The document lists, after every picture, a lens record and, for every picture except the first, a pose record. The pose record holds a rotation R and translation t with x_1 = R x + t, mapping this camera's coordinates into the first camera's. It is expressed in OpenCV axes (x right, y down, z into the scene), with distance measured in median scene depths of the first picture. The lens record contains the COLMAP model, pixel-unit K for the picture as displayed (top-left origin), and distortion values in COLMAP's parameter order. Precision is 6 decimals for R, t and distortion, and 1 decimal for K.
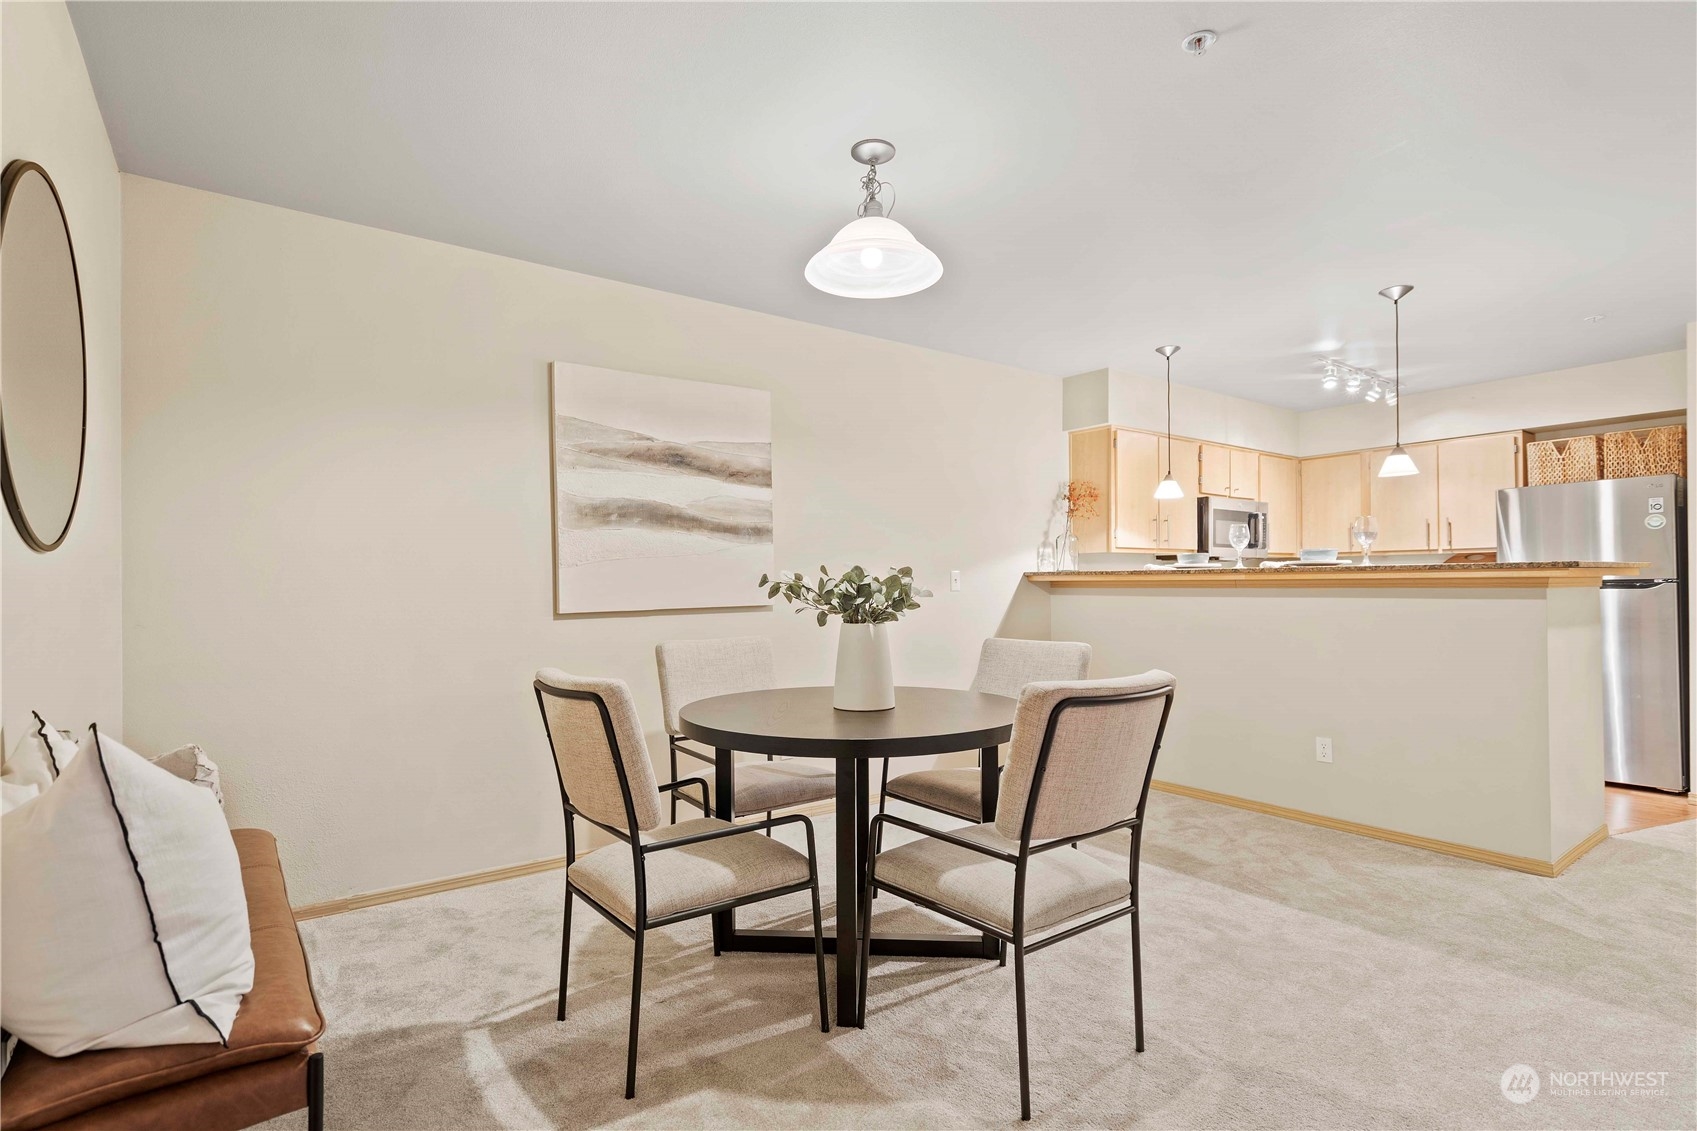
lens RADIAL K [[819.1, 0, 858.8], [0, 819.1, 578.4], [0, 0, 1]] dist [0.015178, 0.000728]
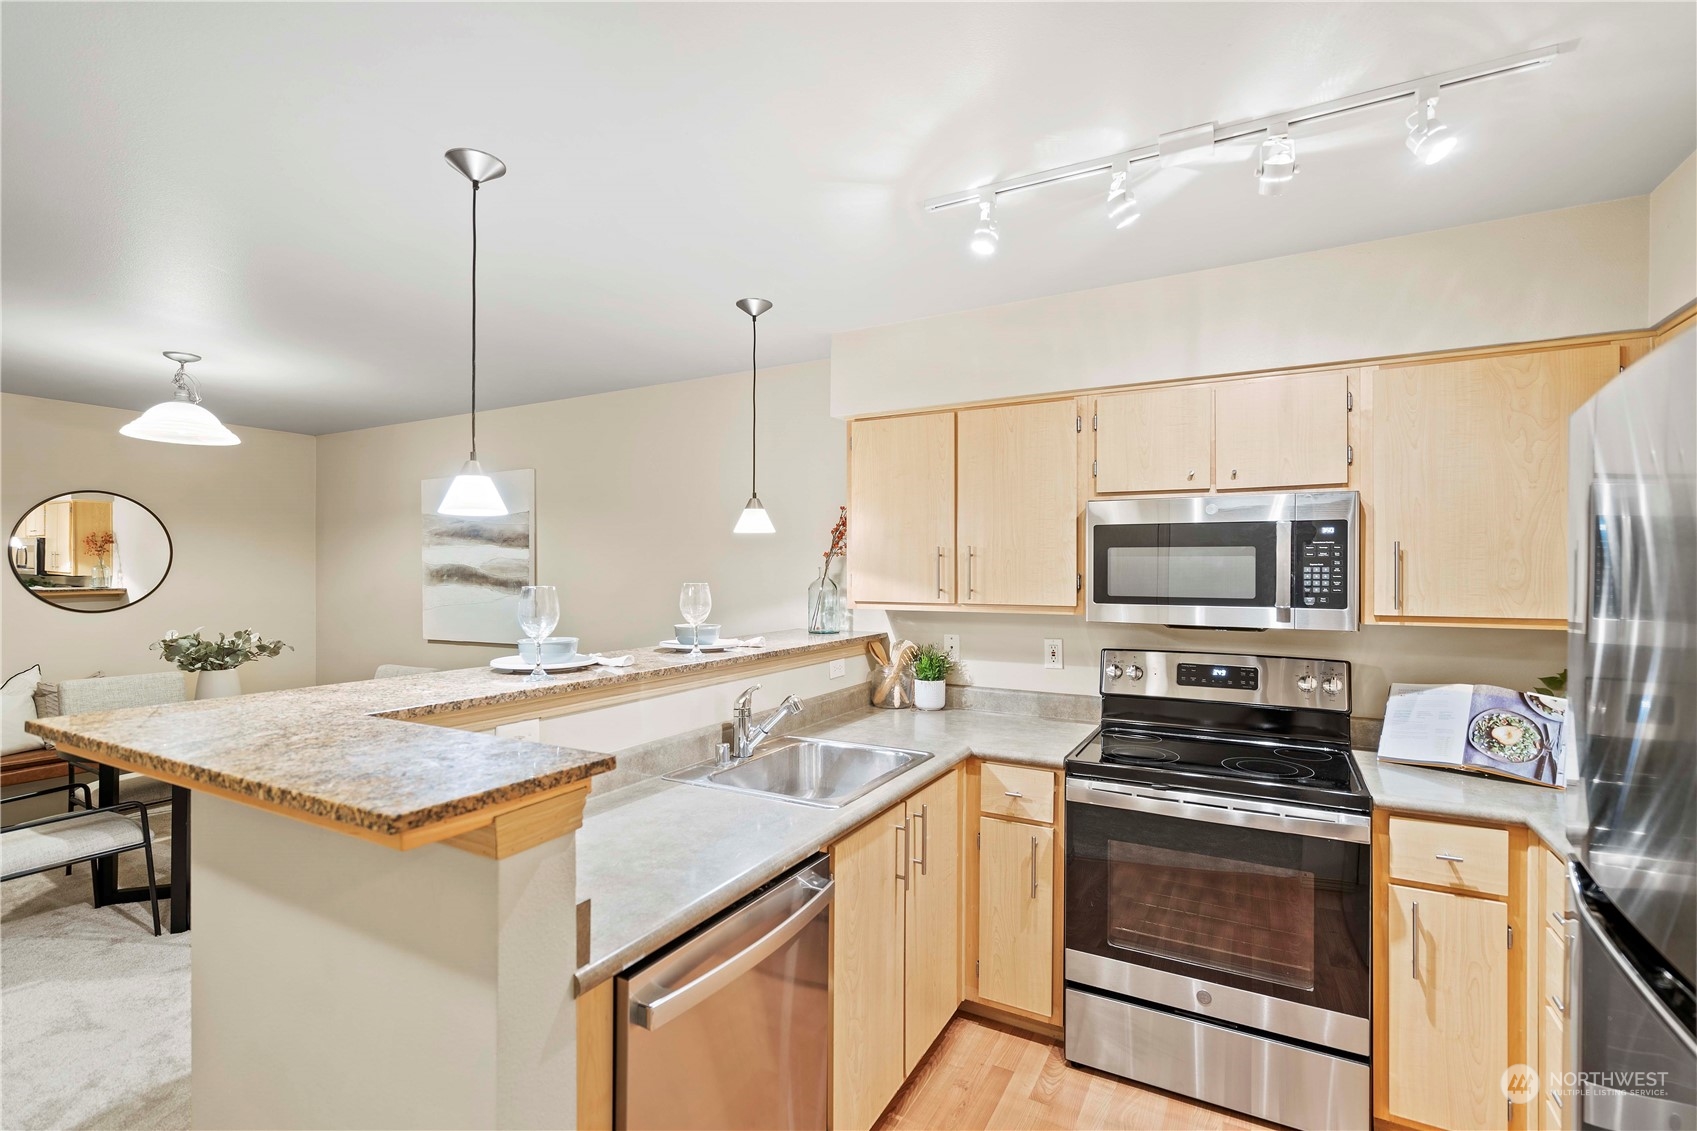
lens RADIAL K [[770.6, 0, 843.4], [0, 770.6, 569.7], [0, 0, 1]] dist [-0.009509, -0.000095]
pose [[0.415945, 0.007947, -0.909355, 1.185227], [0.001467, 0.999955, 0.009410, -0.093871], [0.909389, -0.005248, 0.415914, 1.005148]]
